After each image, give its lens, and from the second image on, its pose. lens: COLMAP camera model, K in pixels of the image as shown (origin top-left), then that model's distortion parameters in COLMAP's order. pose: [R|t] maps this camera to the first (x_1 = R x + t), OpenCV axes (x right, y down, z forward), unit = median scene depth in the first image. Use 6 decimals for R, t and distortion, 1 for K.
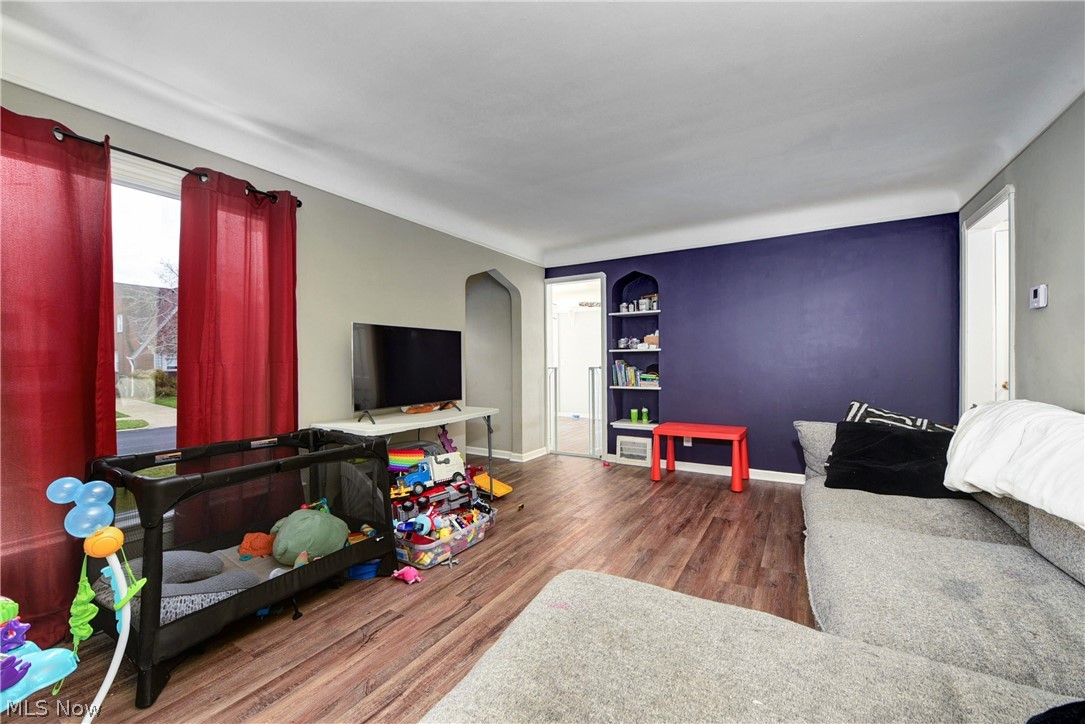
lens RADIAL K [[436.2, 0, 538.8], [0, 436.2, 360.2], [0, 0, 1]] dist [0.003791, -0.002448]
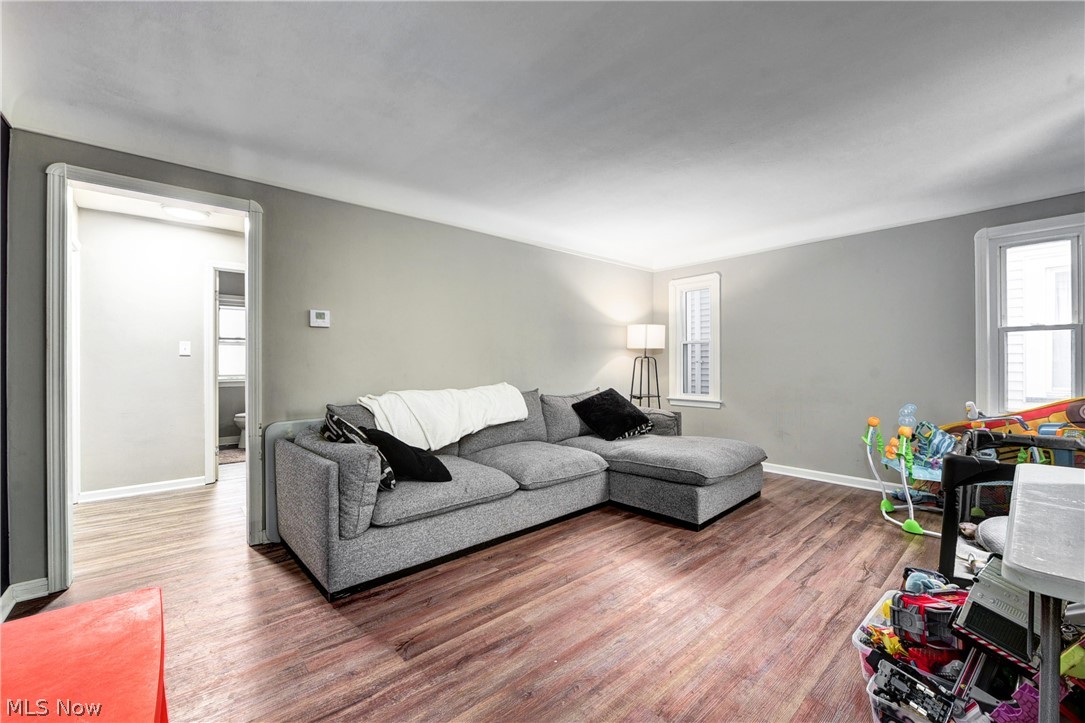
lens RADIAL K [[436.2, 0, 547.6], [0, 436.2, 364.4], [0, 0, 1]] dist [0.003791, -0.002448]
pose [[-0.957197, 0.014601, 0.289070, 0.094250], [0.013319, 0.999891, -0.006403, 0.009393], [-0.289131, -0.002279, -0.957287, 1.695840]]
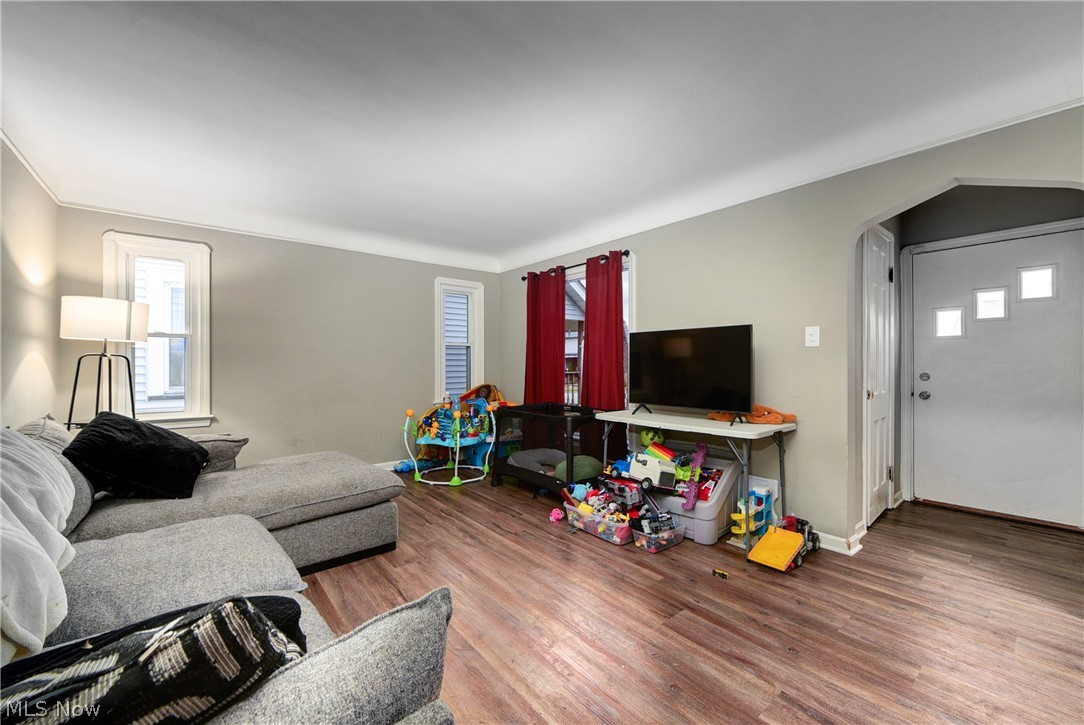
lens RADIAL K [[435.8, 0, 548.6], [0, 435.8, 362.0], [0, 0, 1]] dist [0.003791, -0.002448]
pose [[-0.326222, 0.006942, -0.945268, 0.876062], [0.006176, 0.999967, 0.005212, -0.008323], [0.945273, -0.004137, -0.326254, 1.211178]]
